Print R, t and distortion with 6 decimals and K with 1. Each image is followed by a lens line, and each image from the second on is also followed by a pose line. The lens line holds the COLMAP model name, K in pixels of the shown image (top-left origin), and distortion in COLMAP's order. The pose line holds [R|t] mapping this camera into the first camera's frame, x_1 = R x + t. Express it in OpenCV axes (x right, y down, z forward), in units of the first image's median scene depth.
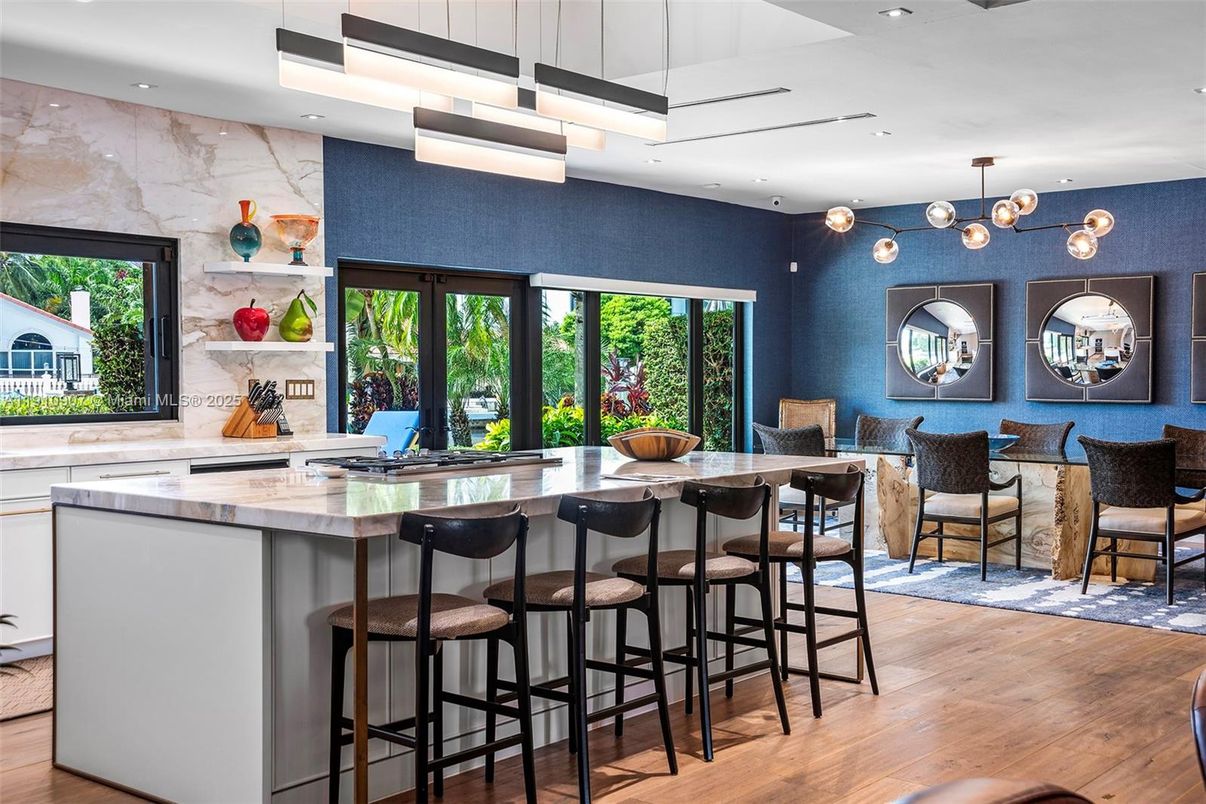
lens RADIAL K [[1332.1, 0, 603.0], [0, 1332.1, 402.0], [0, 0, 1]] dist [0.086670, 0.014990]
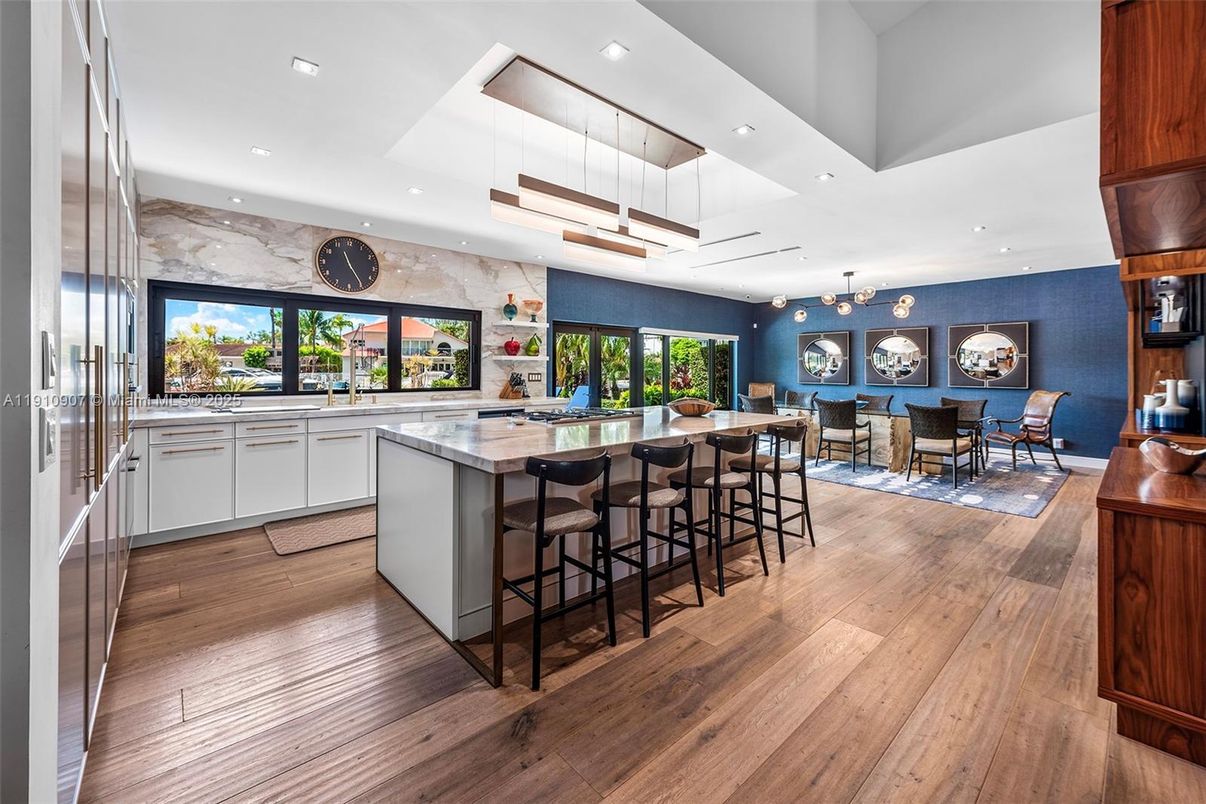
lens RADIAL K [[488.0, 0, 603.4], [0, 488.0, 365.7], [0, 0, 1]] dist [0.007222, -0.000020]
pose [[0.989201, 0.004468, -0.146495, 0.011134], [-0.009276, 0.999440, -0.032153, -0.003403], [0.146269, 0.033165, 0.988689, 0.204201]]
